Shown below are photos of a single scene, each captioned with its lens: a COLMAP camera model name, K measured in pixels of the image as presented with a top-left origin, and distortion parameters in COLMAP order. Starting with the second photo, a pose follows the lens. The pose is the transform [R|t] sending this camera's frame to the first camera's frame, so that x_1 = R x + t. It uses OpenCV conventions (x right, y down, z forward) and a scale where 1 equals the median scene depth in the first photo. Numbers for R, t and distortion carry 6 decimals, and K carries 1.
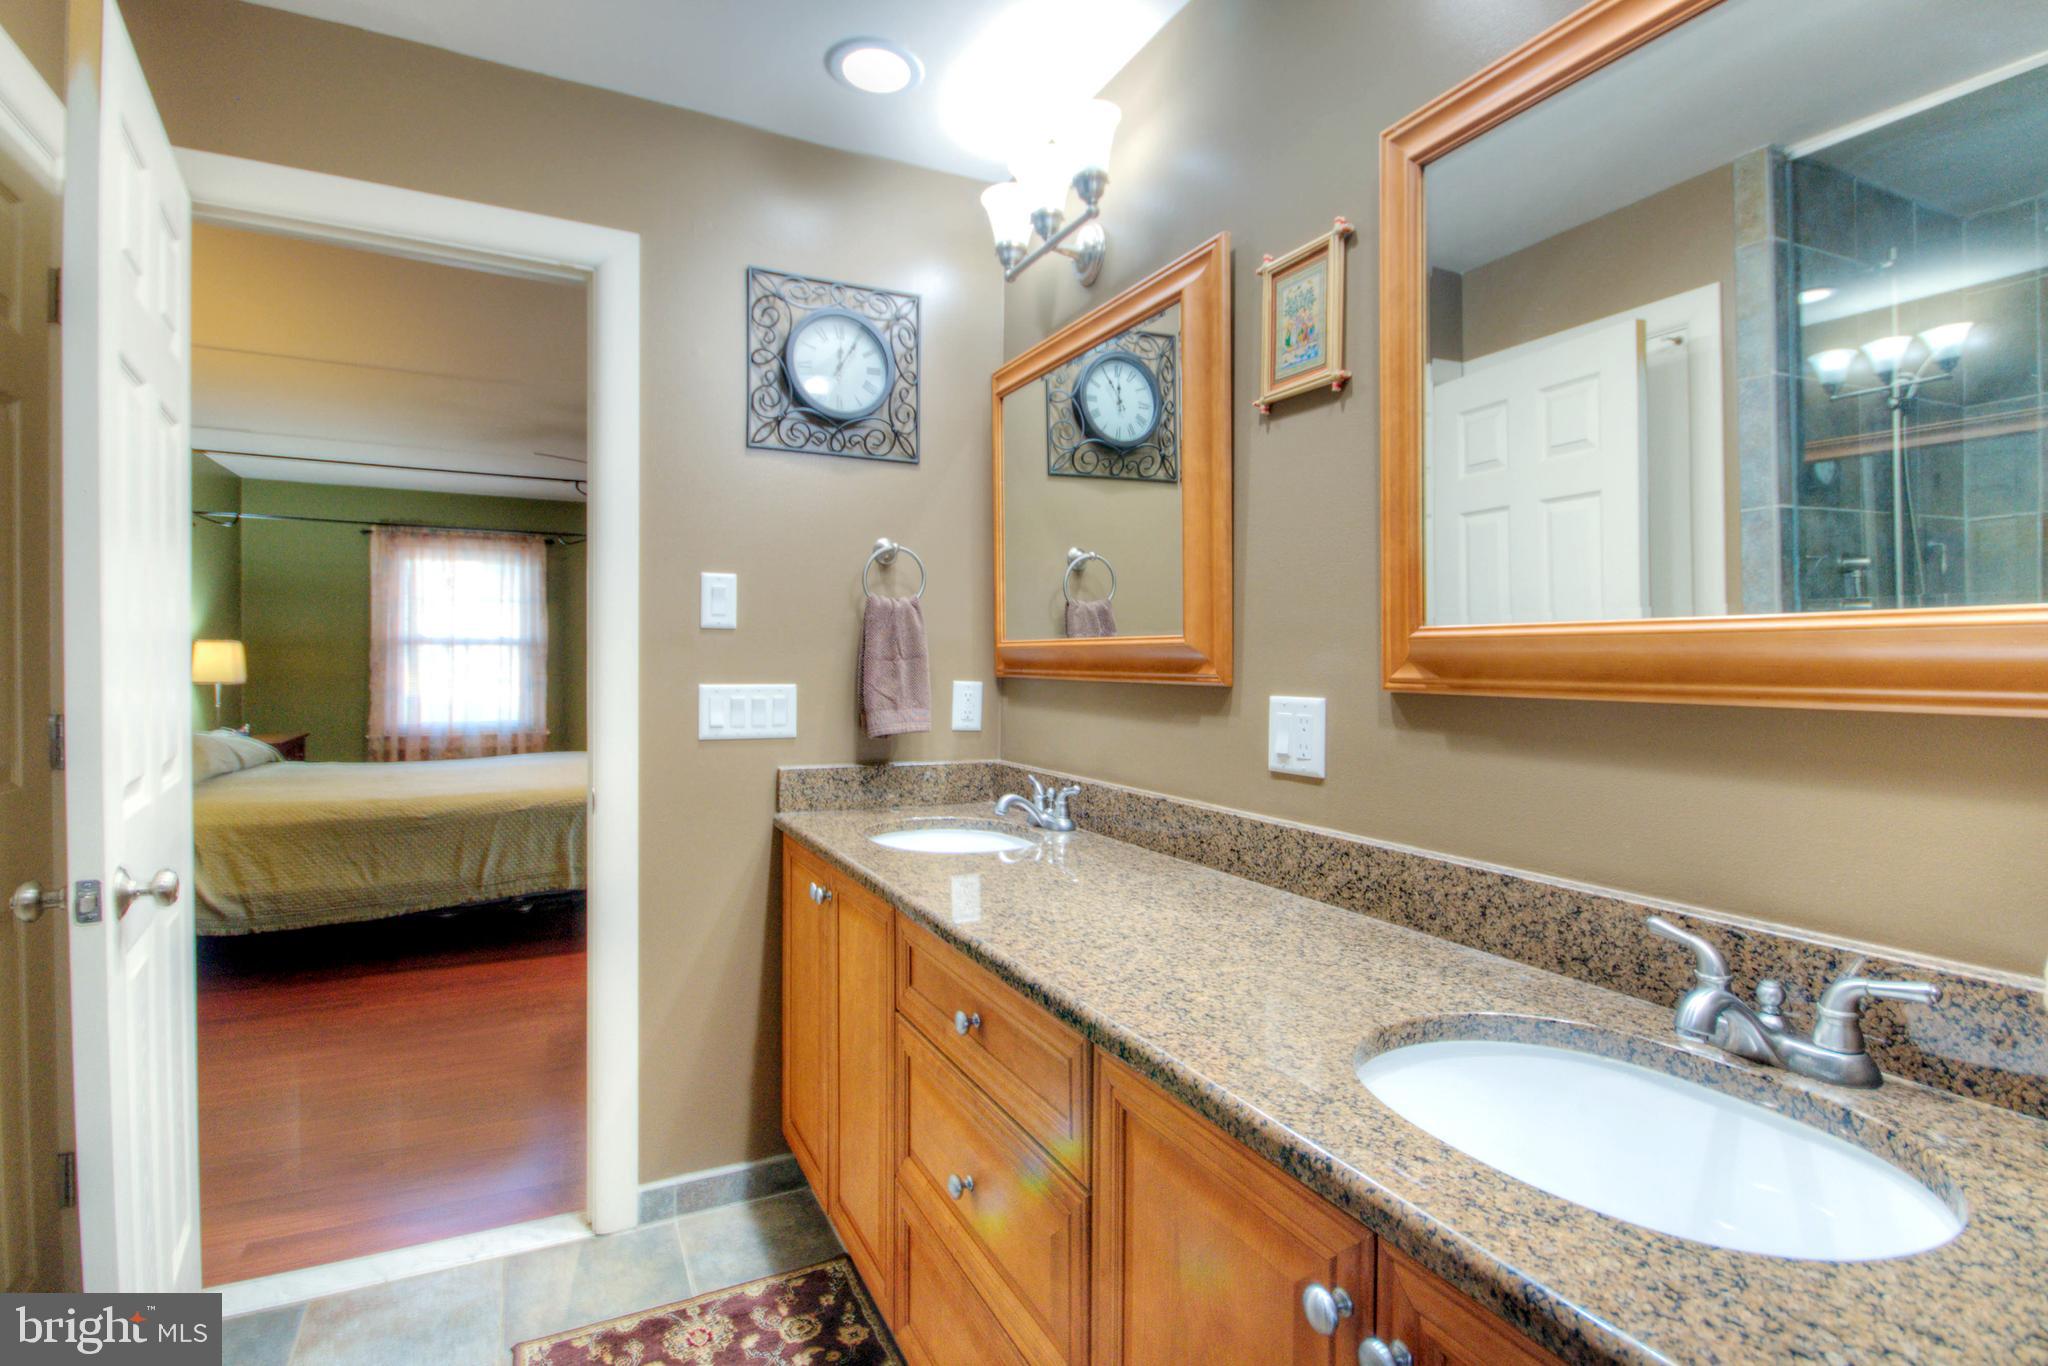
lens RADIAL K [[969.8, 0, 1024.5], [0, 969.8, 674.8], [0, 0, 1]] dist [-0.009566, -0.000189]
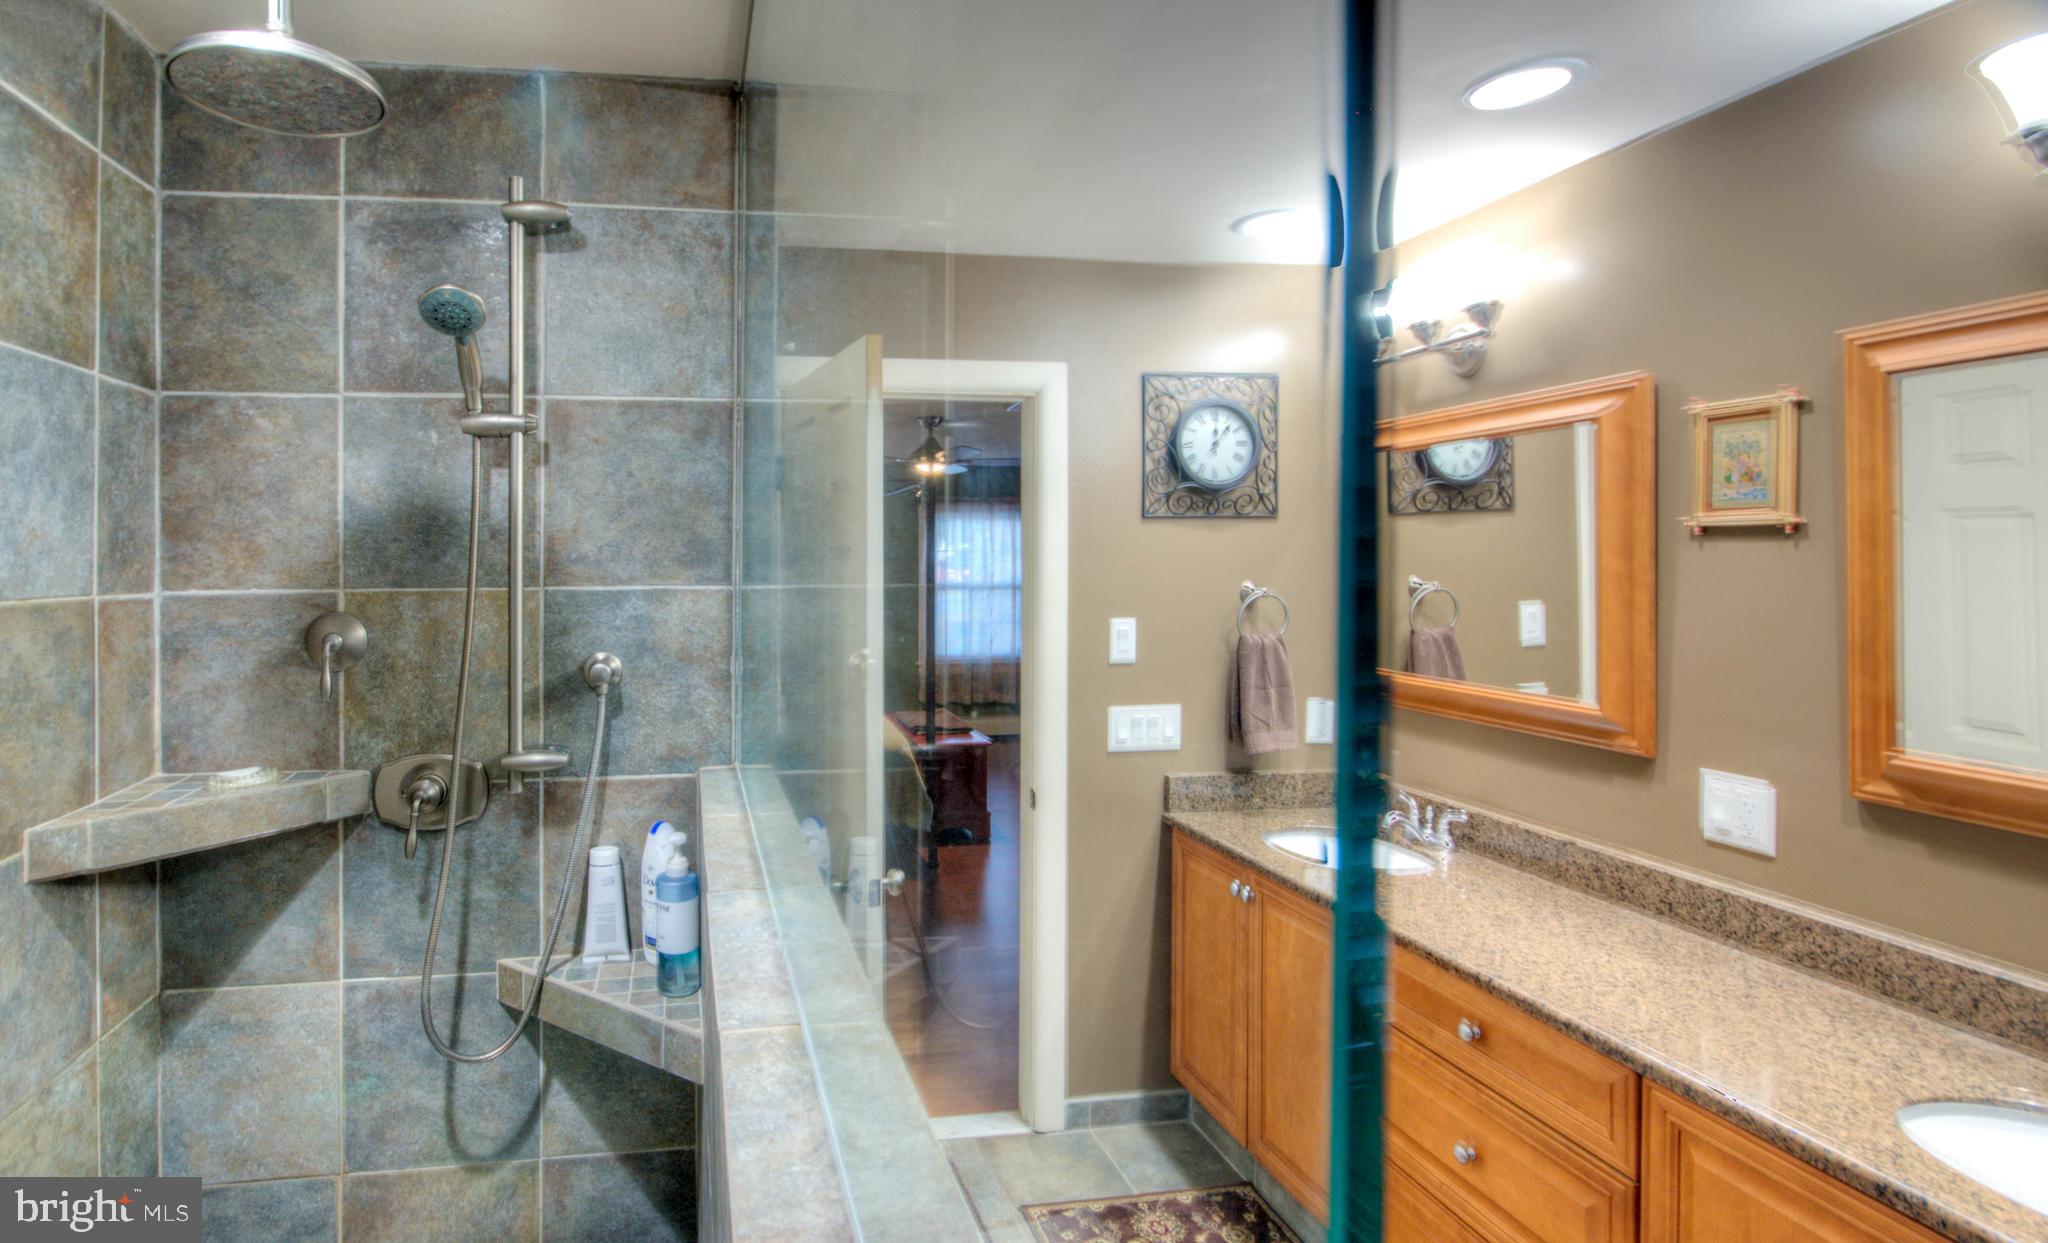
lens RADIAL K [[981.0, 0, 833.2], [0, 981.0, 574.1], [0, 0, 1]] dist [-0.001009, -0.004415]
pose [[0.948625, -0.006920, -0.316328, -0.373639], [0.005842, 0.999973, -0.004358, -0.223702], [0.316350, 0.002286, 0.948640, -0.456941]]
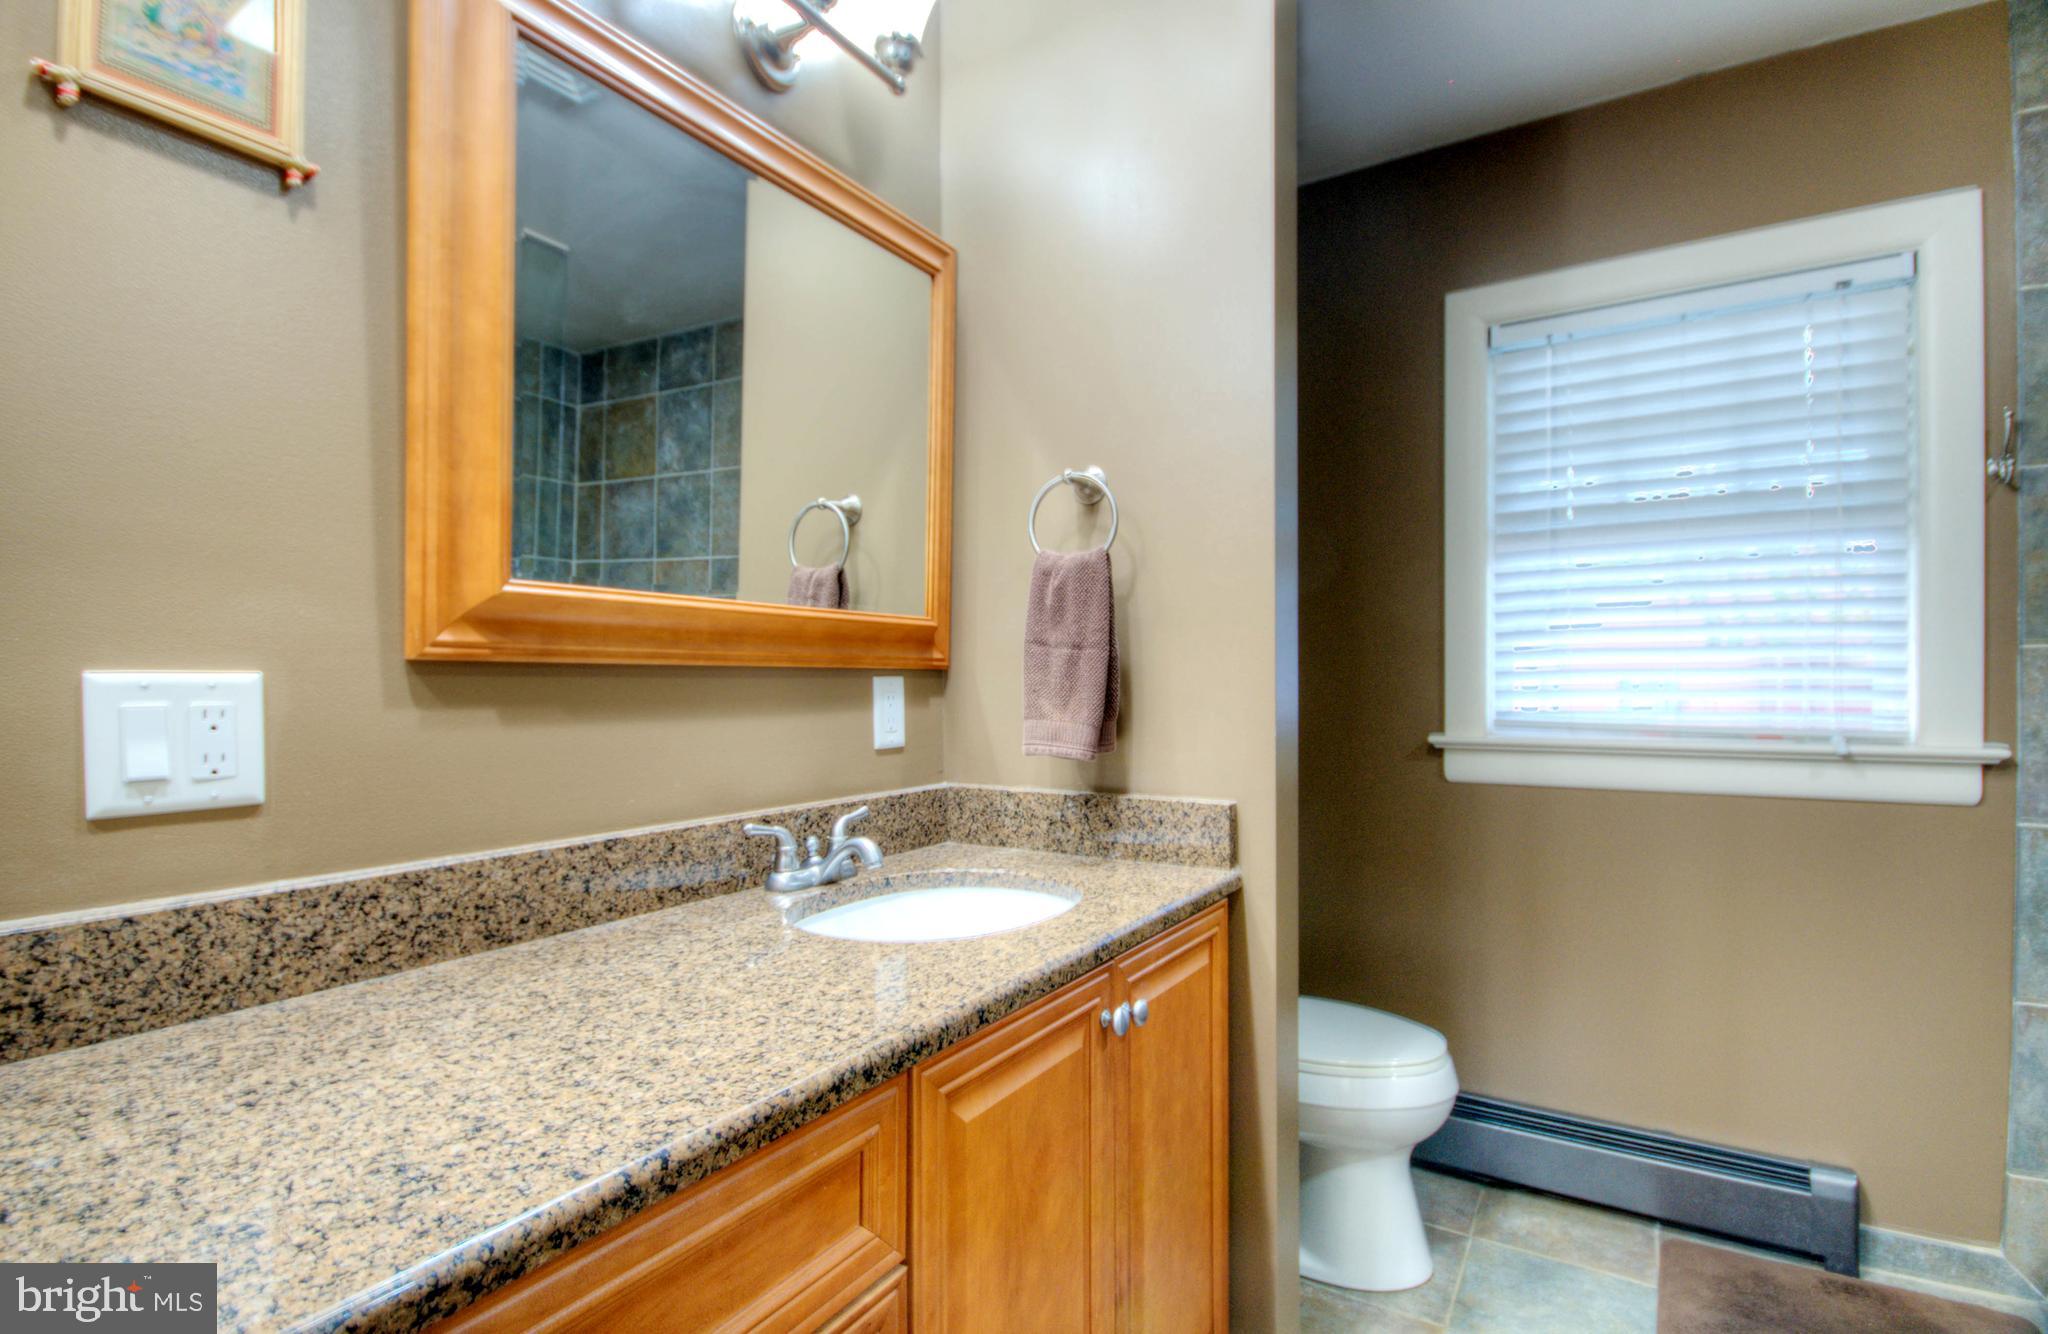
lens RADIAL K [[973.9, 0, 996.6], [0, 973.9, 702.6], [0, 0, 1]] dist [-0.005200, -0.008490]
pose [[-0.505006, -0.016186, 0.862964, -0.420574], [0.014915, 0.999511, 0.027475, 0.031634], [-0.862987, 0.026746, -0.504517, 0.849060]]
